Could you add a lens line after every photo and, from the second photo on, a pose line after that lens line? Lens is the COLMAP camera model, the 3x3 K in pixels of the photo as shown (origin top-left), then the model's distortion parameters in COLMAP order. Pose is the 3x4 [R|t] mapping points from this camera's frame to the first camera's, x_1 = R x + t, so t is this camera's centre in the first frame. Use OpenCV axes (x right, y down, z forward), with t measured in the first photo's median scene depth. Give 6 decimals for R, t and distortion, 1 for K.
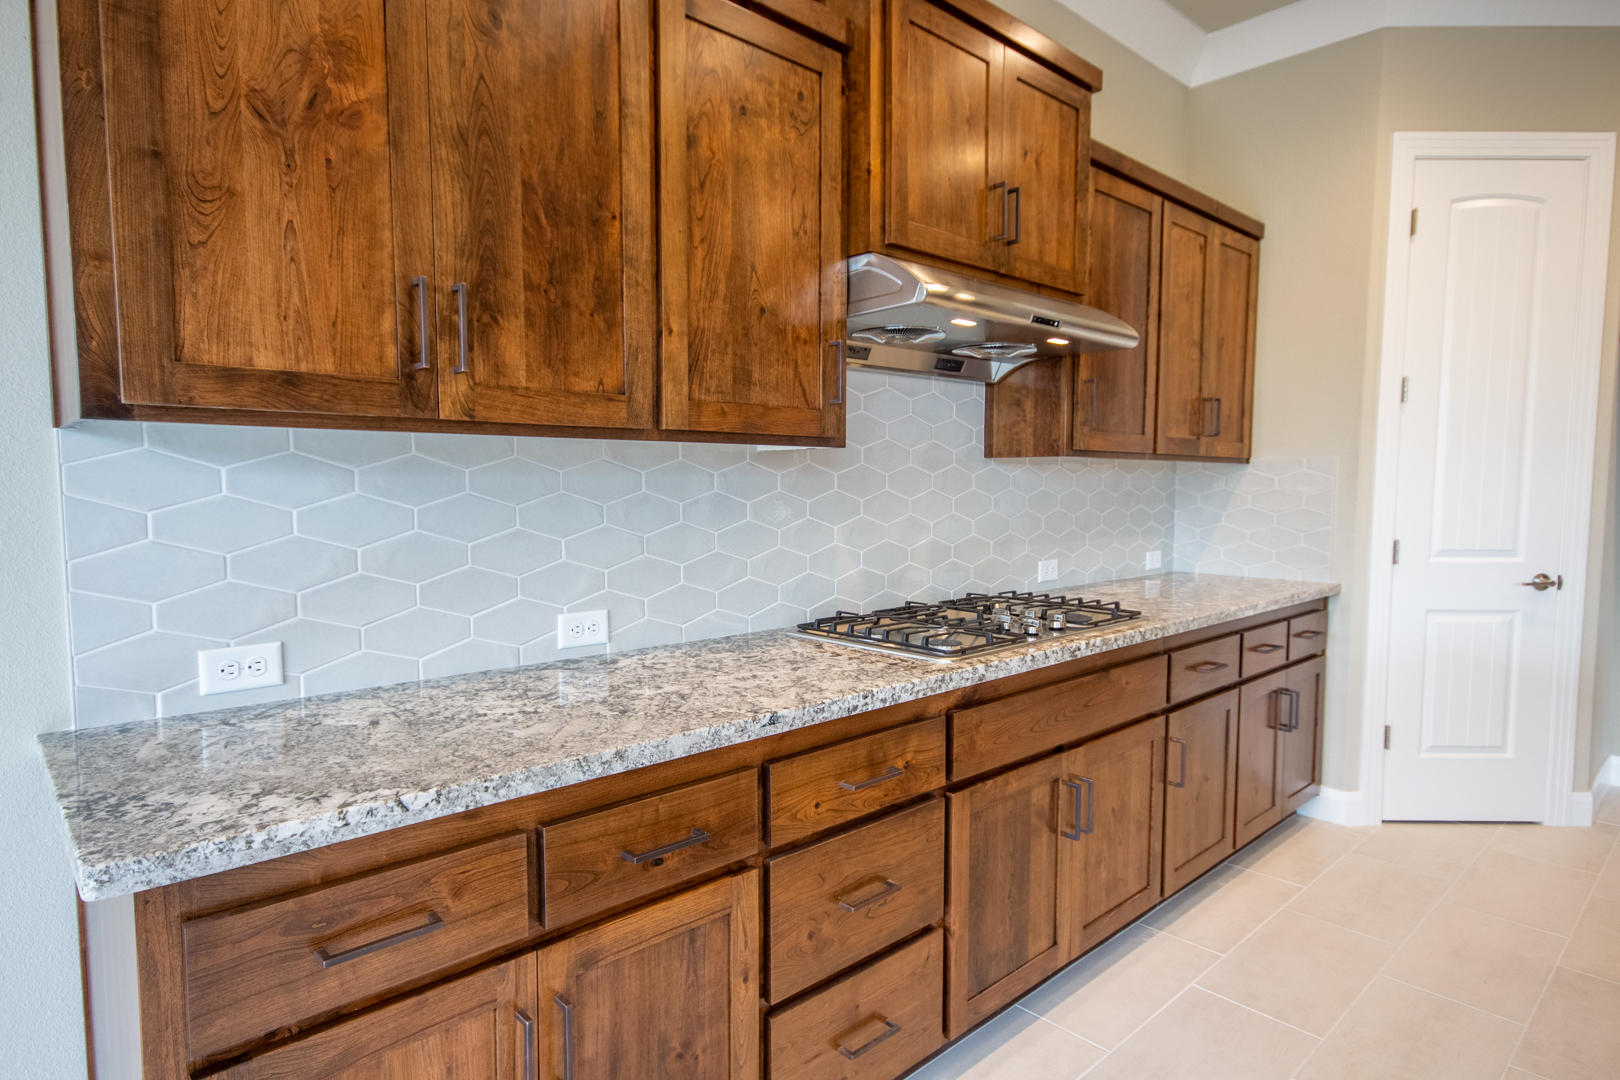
lens RADIAL K [[914.3, 0, 819.2], [0, 914.3, 548.7], [0, 0, 1]] dist [0.002138, 0.000839]
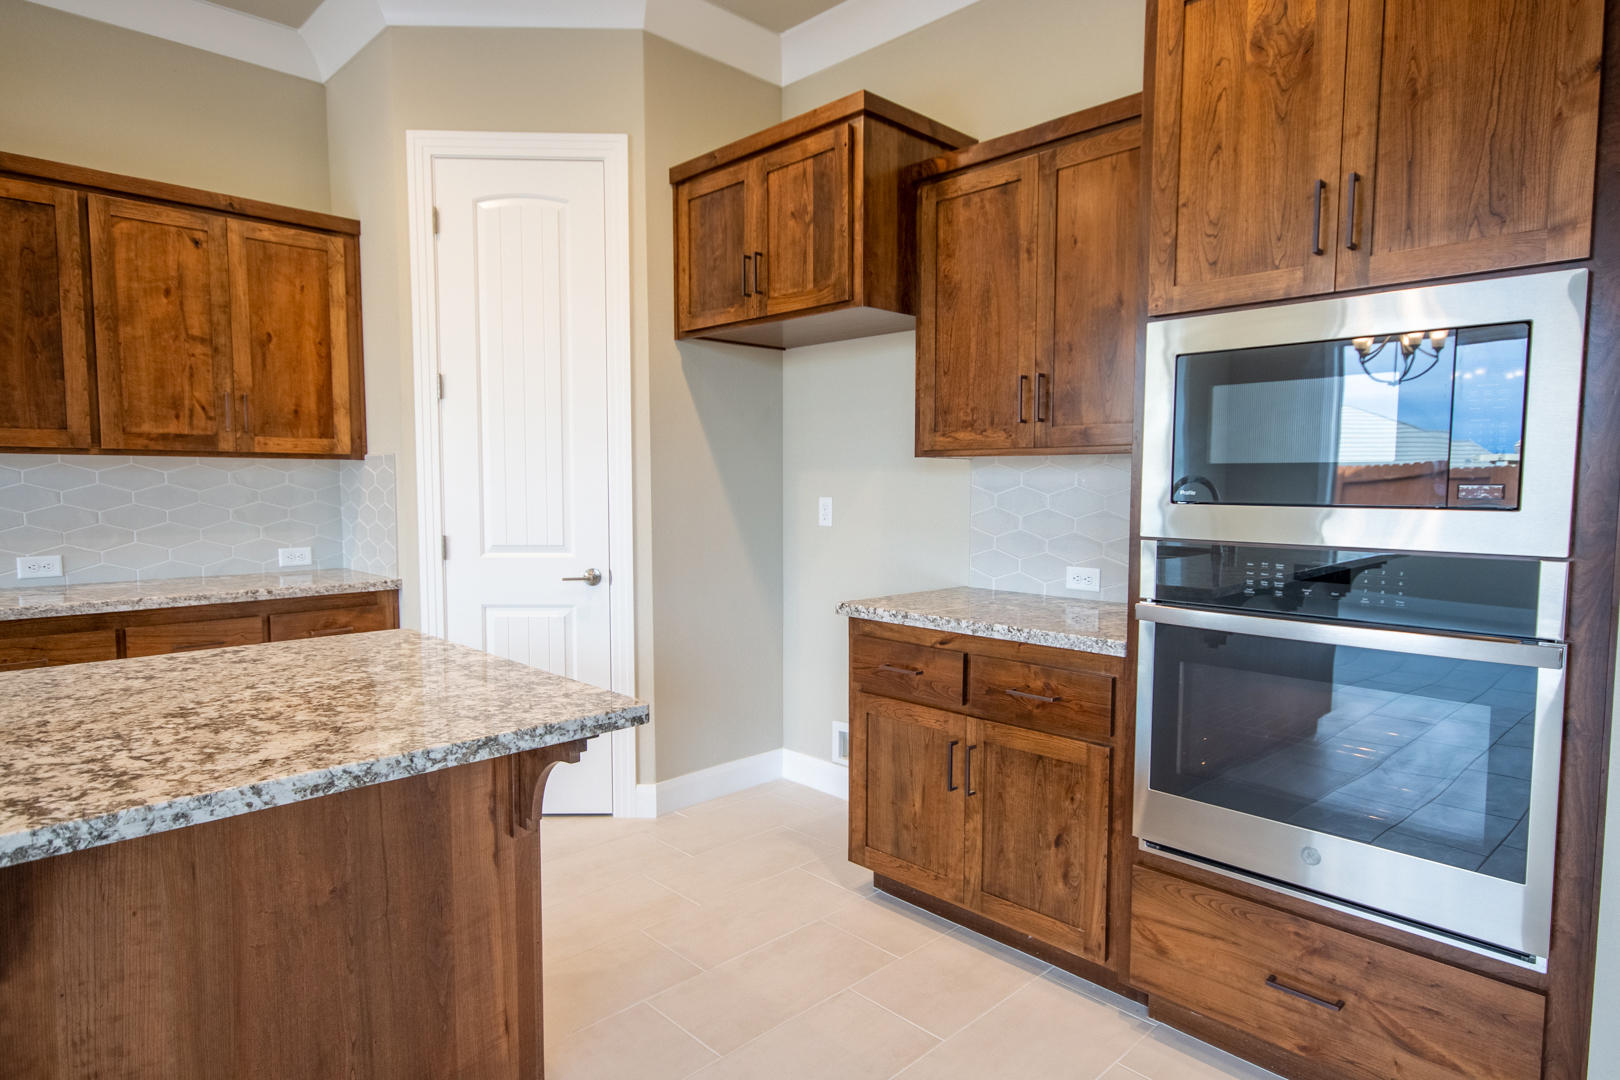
lens RADIAL K [[914.3, 0, 819.2], [0, 914.3, 548.7], [0, 0, 1]] dist [0.002138, 0.000839]
pose [[0.999834, -0.001183, 0.018195, 1.680457], [0.001169, 0.999999, 0.000772, 0.007236], [-0.018196, -0.000751, 0.999834, -0.023646]]
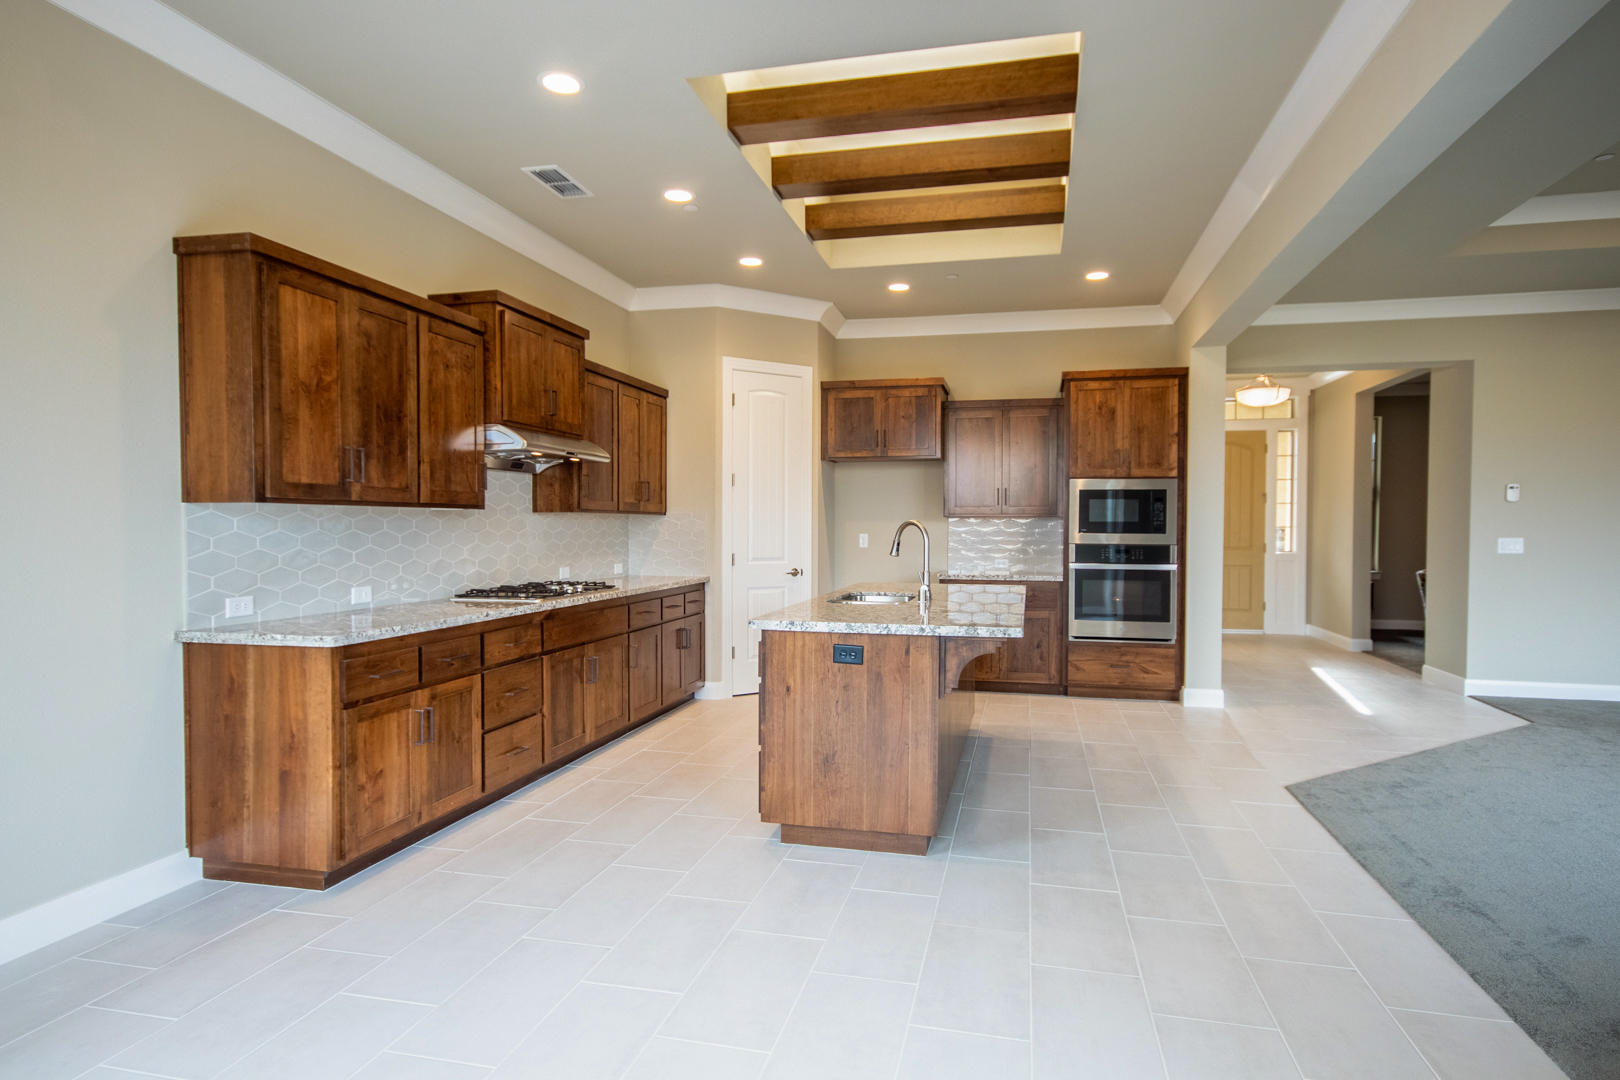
lens RADIAL K [[914.3, 0, 819.2], [0, 914.3, 548.7], [0, 0, 1]] dist [0.002138, 0.000839]
pose [[0.837986, -0.014202, 0.545508, -0.514595], [0.039567, 0.998611, -0.034783, 0.094501], [-0.544256, 0.050732, 0.837384, -1.309849]]
